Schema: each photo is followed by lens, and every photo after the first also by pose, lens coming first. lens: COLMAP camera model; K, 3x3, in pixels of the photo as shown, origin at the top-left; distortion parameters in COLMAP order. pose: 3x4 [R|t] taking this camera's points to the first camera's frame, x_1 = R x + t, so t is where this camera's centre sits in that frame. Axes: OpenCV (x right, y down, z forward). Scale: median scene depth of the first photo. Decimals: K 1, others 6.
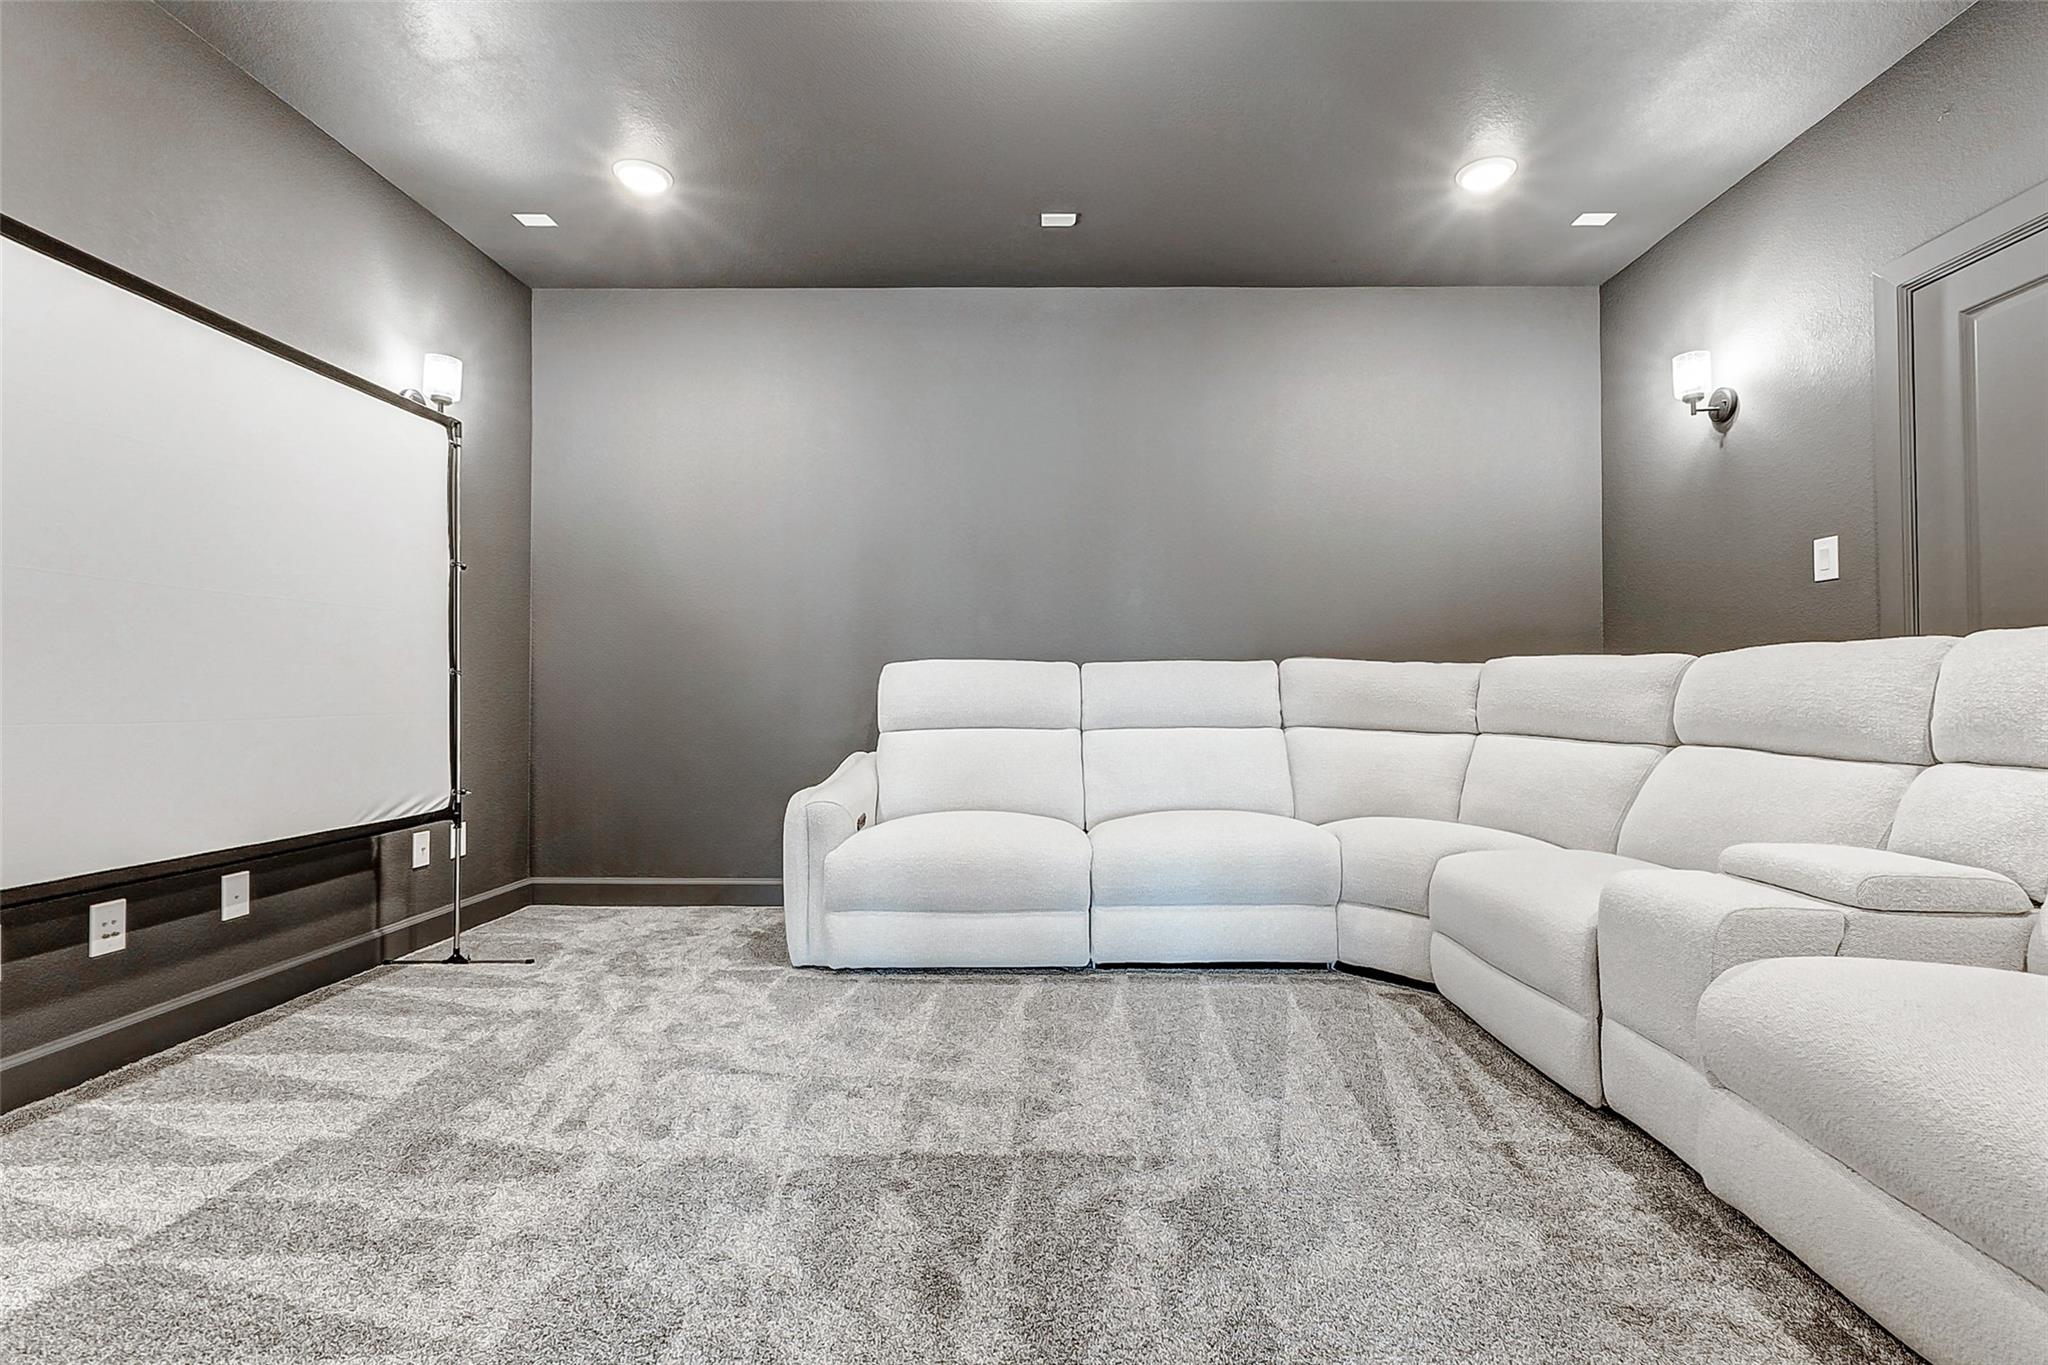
lens RADIAL K [[935.5, 0, 1024.0], [0, 935.5, 682.5], [0, 0, 1]] dist [0.000458, 0.000031]
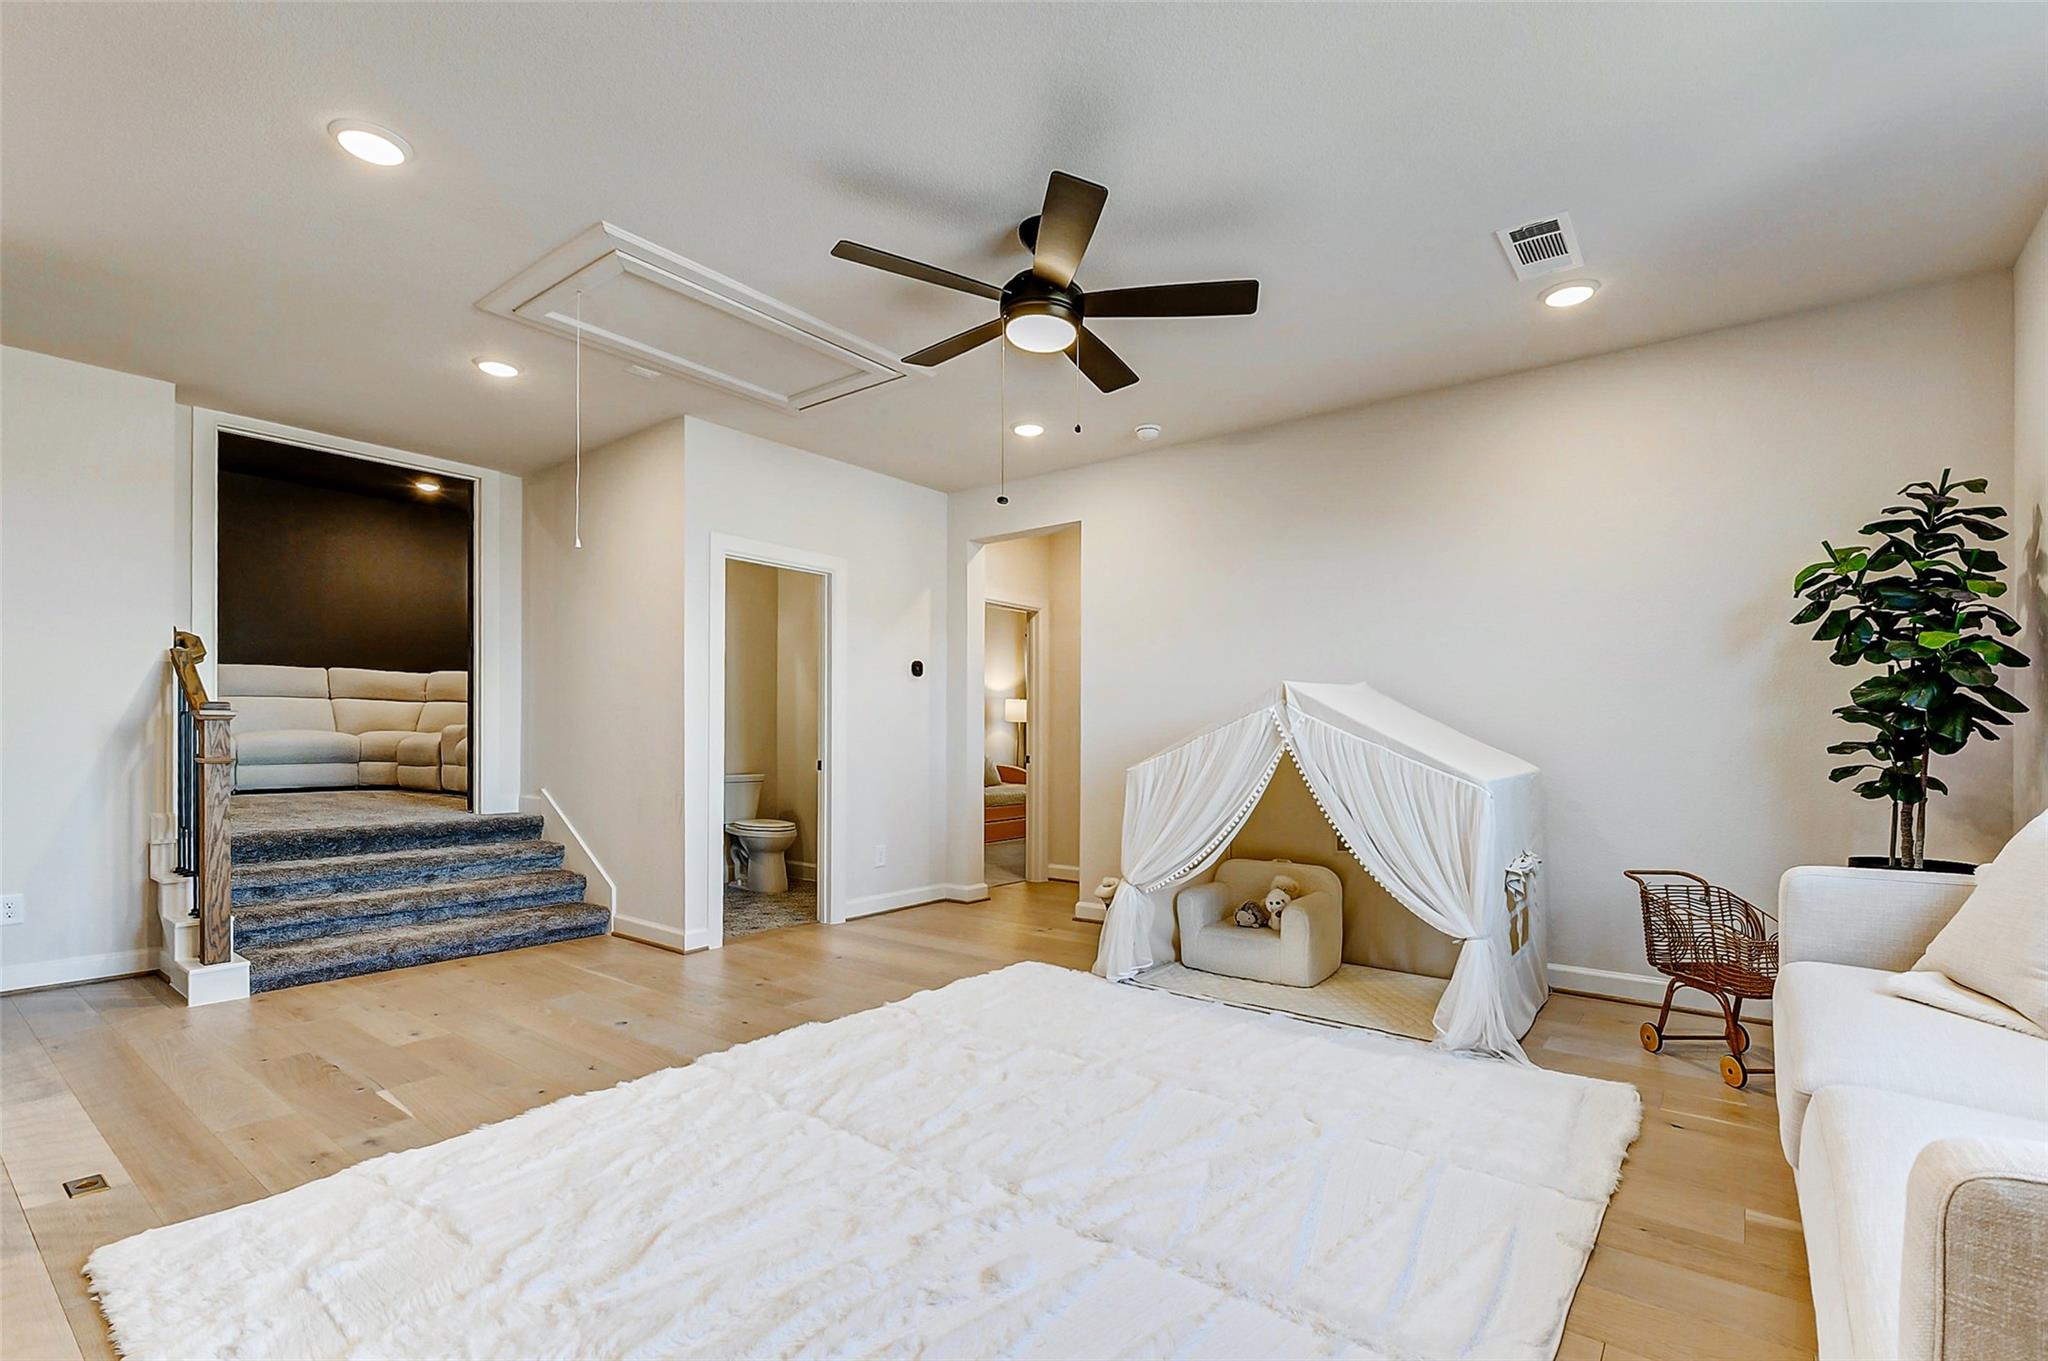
lens RADIAL K [[935.5, 0, 1024.0], [0, 935.5, 680.5], [0, 0, 1]] dist [0.000458, 0.000031]
pose [[0.581401, 0.030955, 0.813028, -0.647345], [-0.009159, 0.999462, -0.031504, 0.068175], [-0.813565, 0.010870, 0.581372, -1.839904]]
